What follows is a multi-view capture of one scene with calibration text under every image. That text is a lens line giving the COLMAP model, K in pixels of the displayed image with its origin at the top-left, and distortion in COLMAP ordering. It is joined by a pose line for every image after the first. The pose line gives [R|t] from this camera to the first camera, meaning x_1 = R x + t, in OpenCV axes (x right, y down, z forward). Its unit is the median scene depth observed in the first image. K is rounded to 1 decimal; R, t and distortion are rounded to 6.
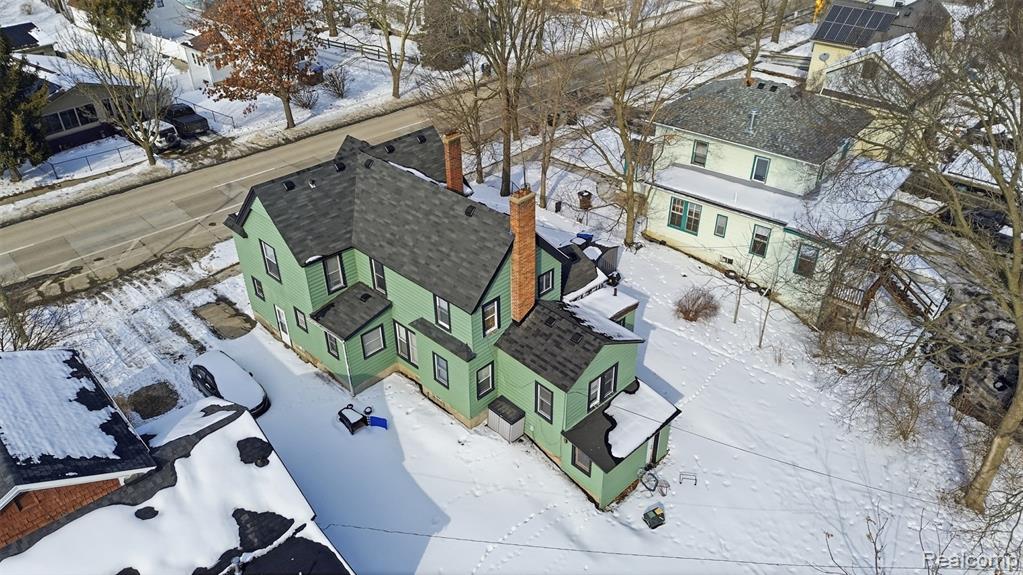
lens RADIAL K [[705.7, 0, 512.7], [0, 705.7, 287.1], [0, 0, 1]] dist [0.010038, -0.002452]
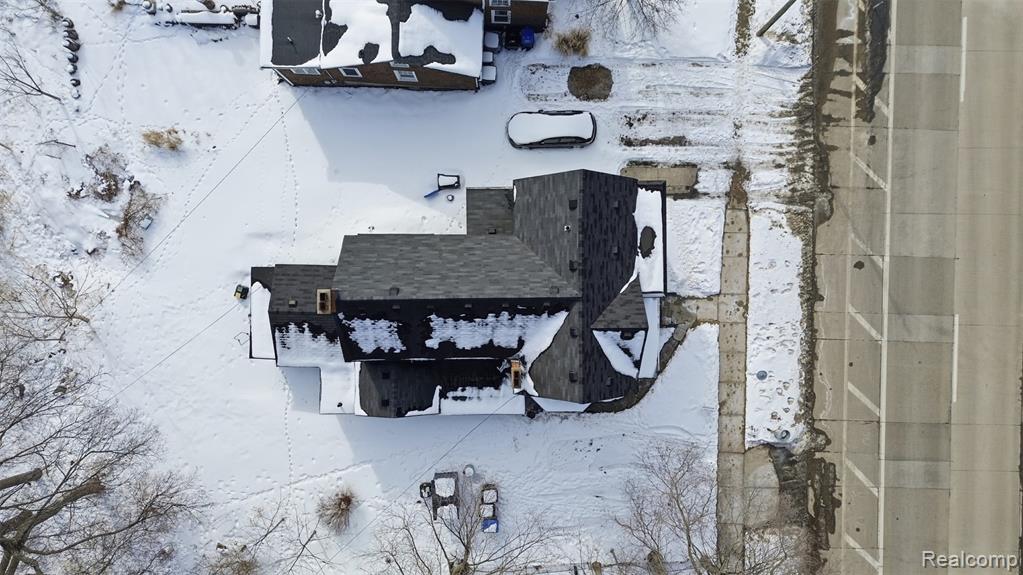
lens RADIAL K [[705.7, 0, 512.4], [0, 705.7, 287.0], [0, 0, 1]] dist [0.010038, -0.002452]
pose [[-0.714491, 0.699600, -0.007925, -0.127240], [-0.383953, -0.382605, 0.840353, -0.740674], [0.584879, 0.603467, 0.541981, 0.380314]]
